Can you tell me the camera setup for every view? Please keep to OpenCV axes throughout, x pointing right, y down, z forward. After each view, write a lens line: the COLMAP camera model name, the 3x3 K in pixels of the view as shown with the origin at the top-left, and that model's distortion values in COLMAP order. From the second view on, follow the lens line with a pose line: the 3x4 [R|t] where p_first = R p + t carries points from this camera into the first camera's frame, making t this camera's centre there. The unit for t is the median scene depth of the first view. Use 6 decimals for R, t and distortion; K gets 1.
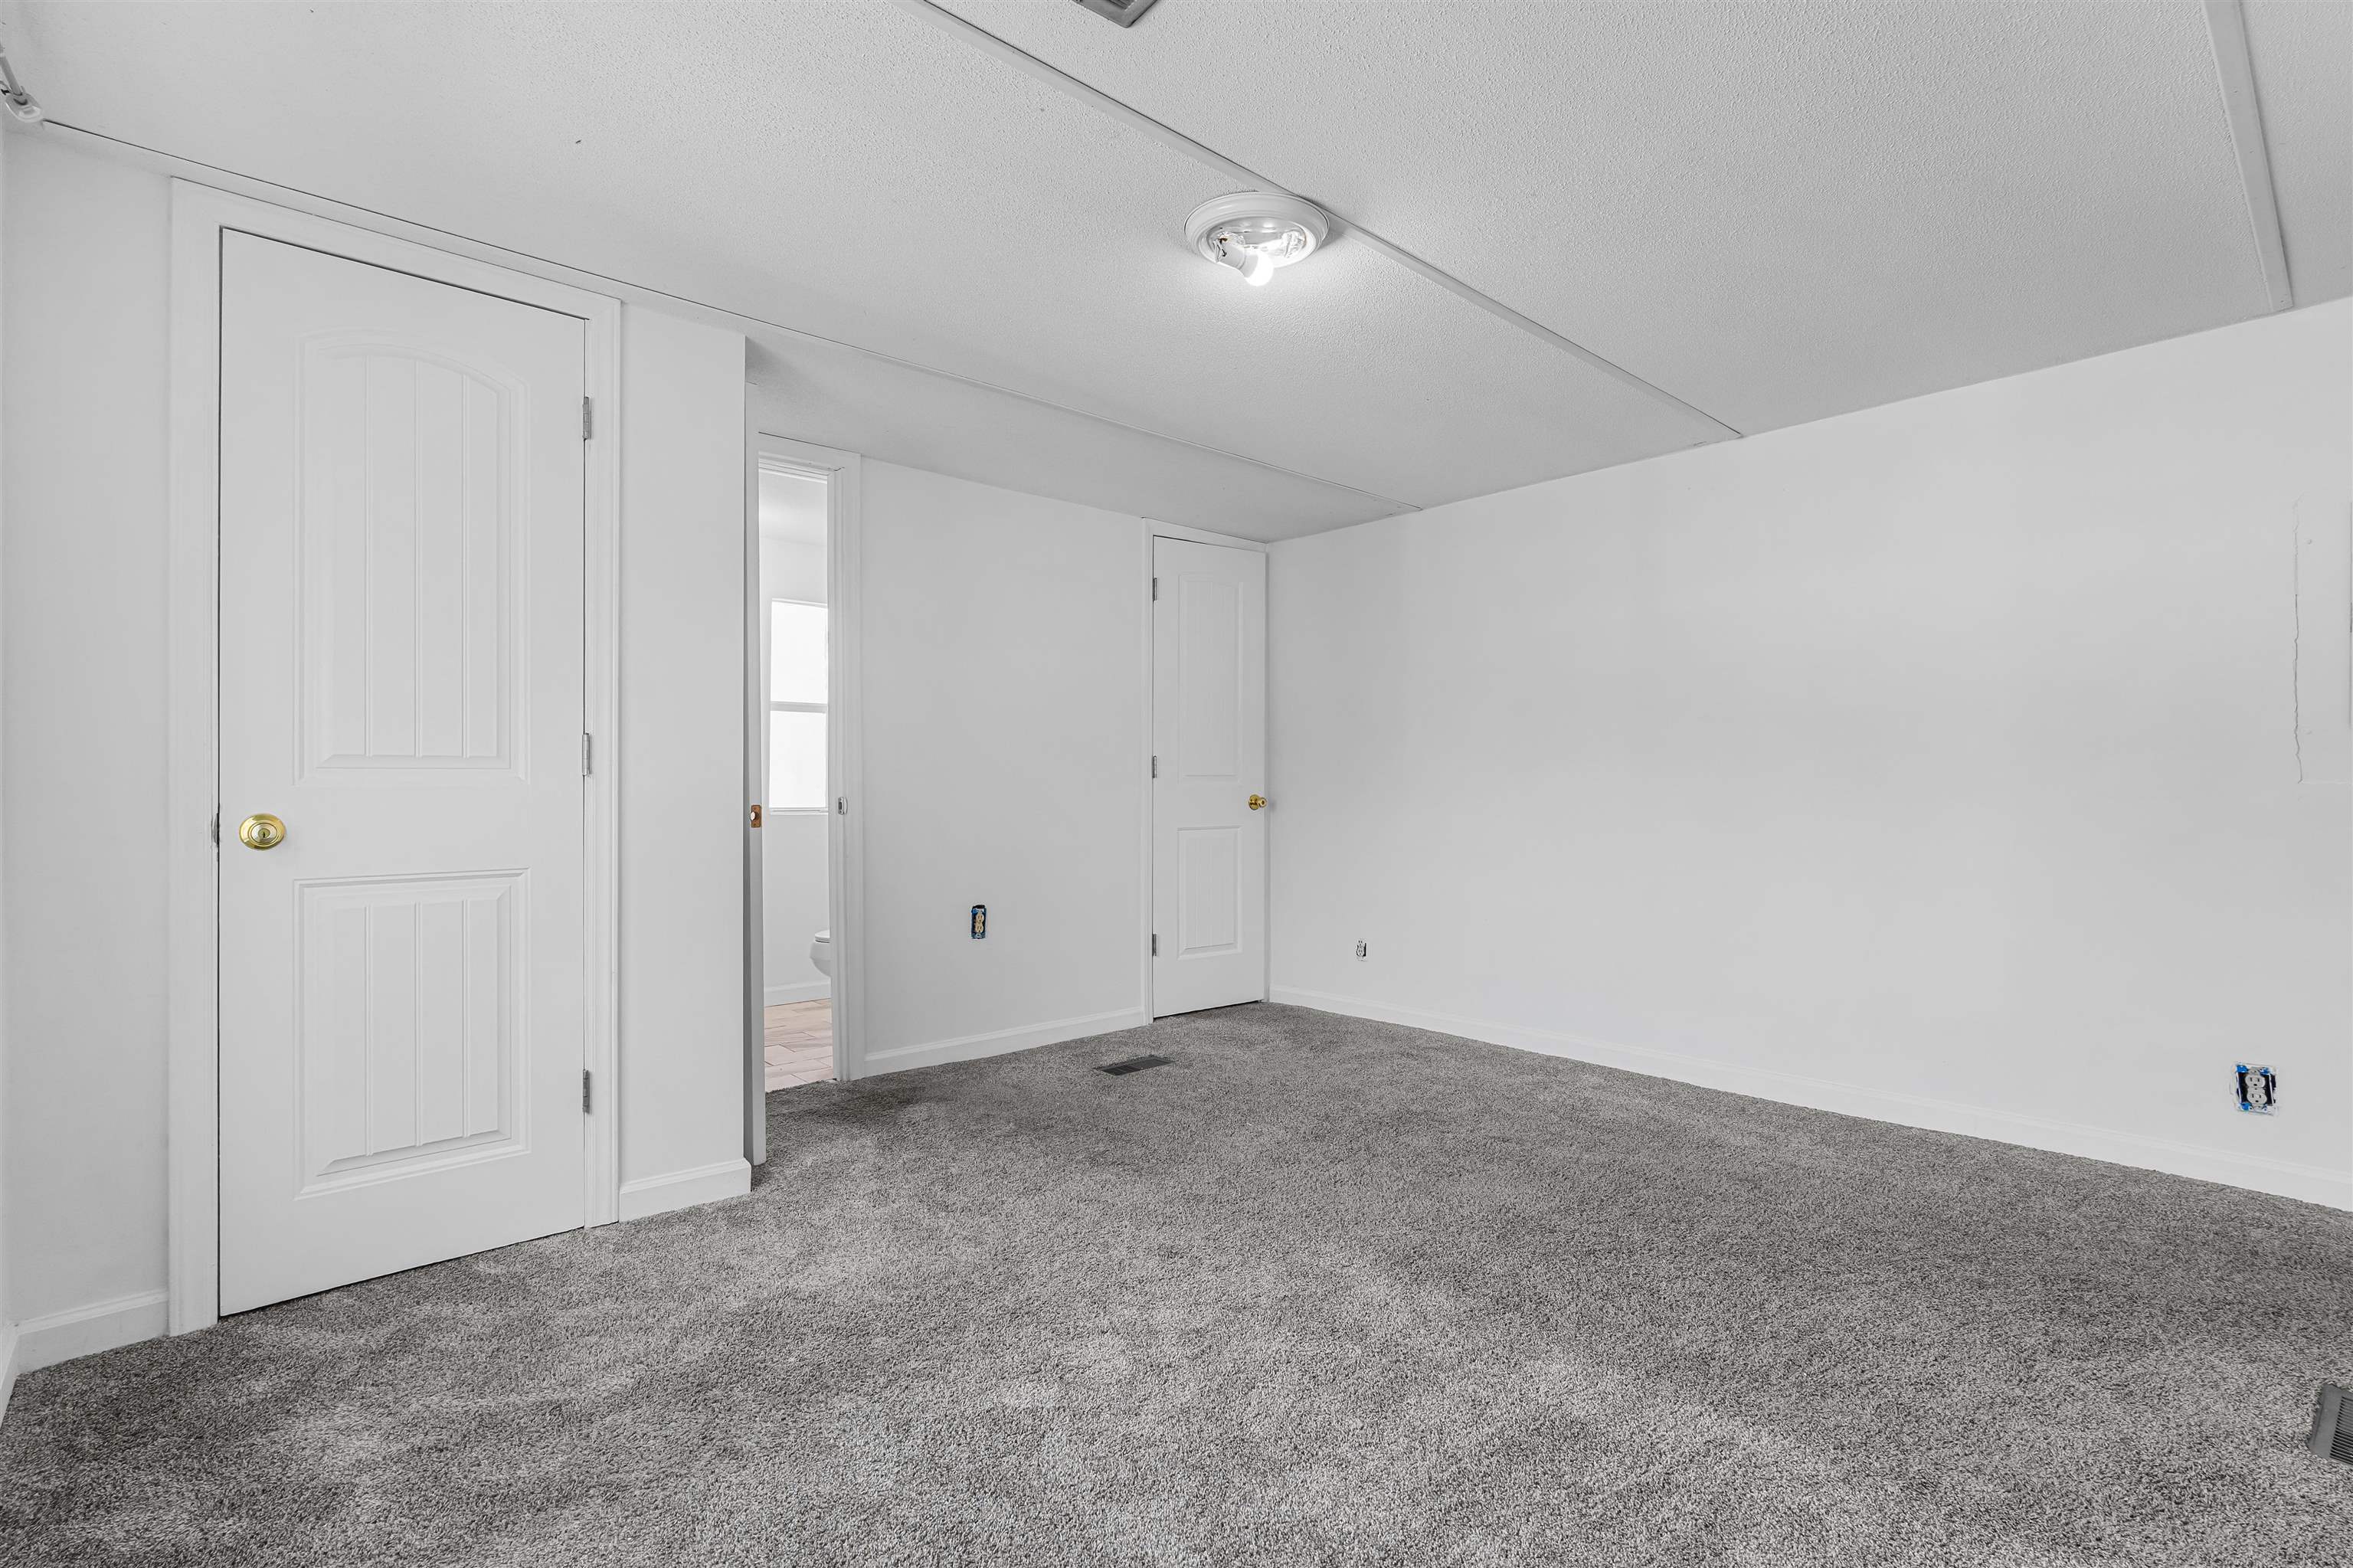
lens RADIAL K [[1086.7, 0, 1192.5], [0, 1086.7, 779.3], [0, 0, 1]] dist [-0.004196, -0.000596]
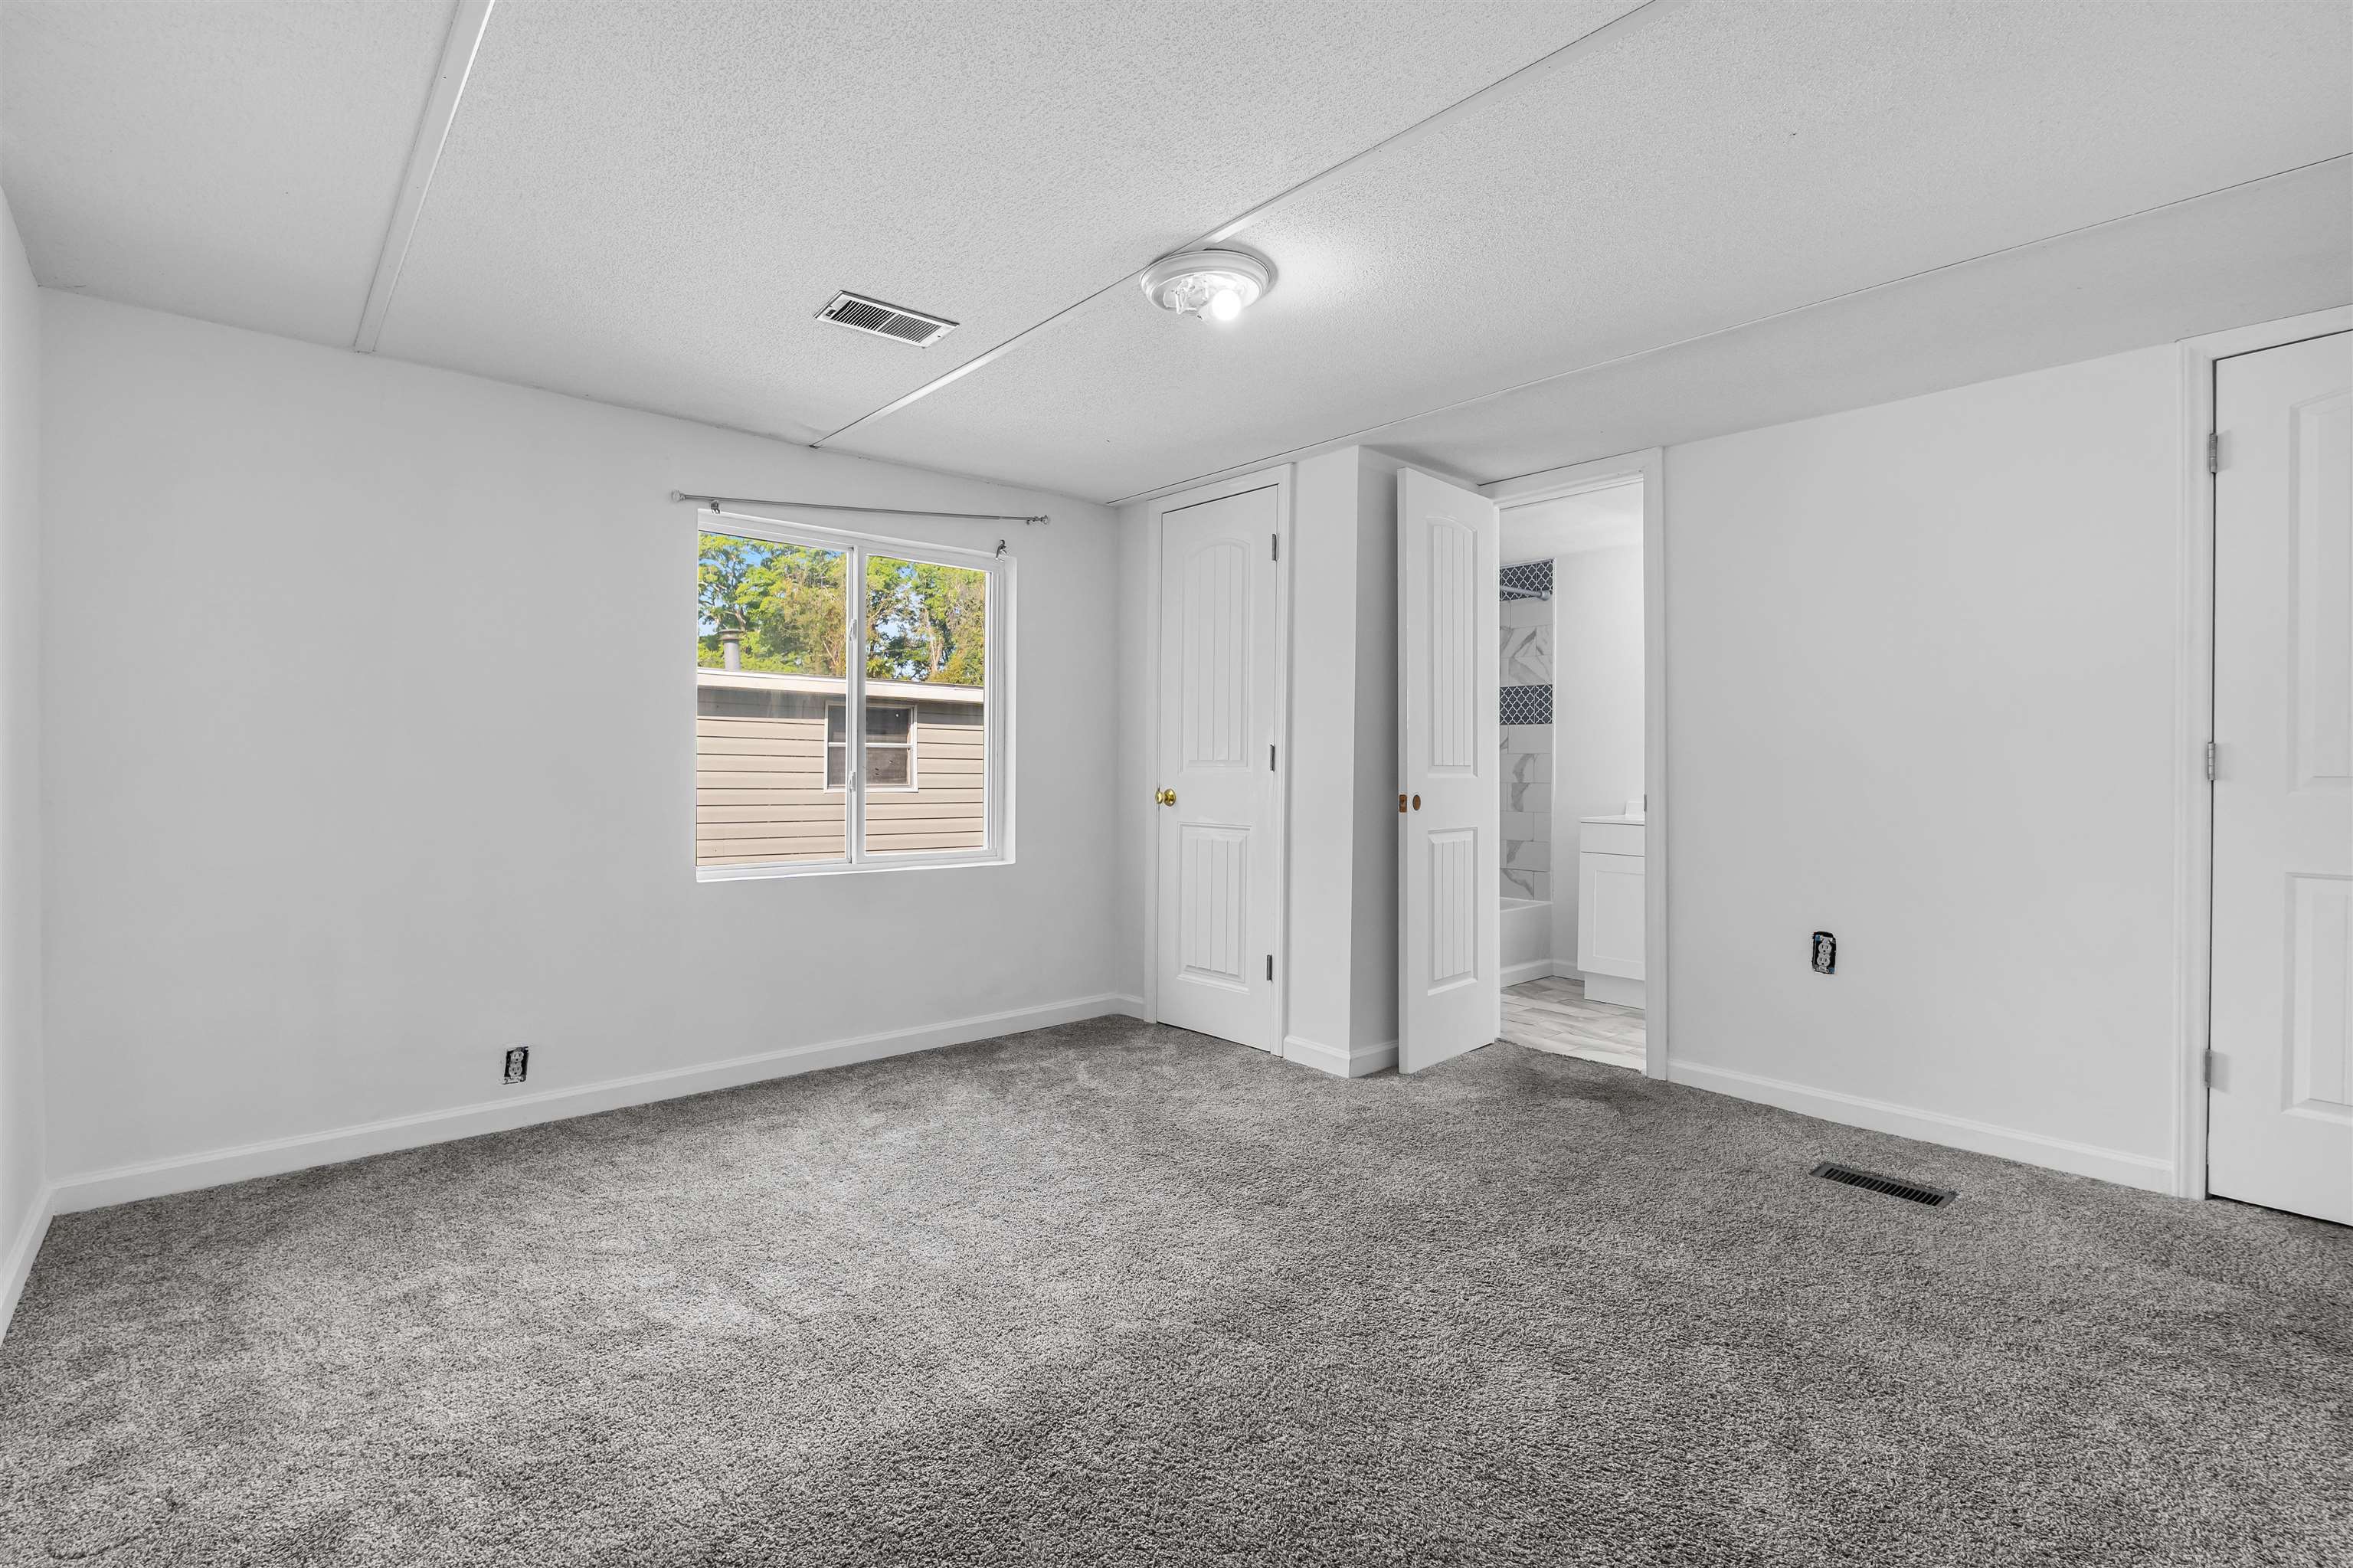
lens RADIAL K [[1086.7, 0, 1194.4], [0, 1086.7, 776.2], [0, 0, 1]] dist [-0.004196, -0.000596]
pose [[0.004788, 0.007018, -0.999964, 0.876321], [-0.009277, 0.999933, 0.006973, -0.004506], [0.999945, 0.009244, 0.004853, 0.735871]]
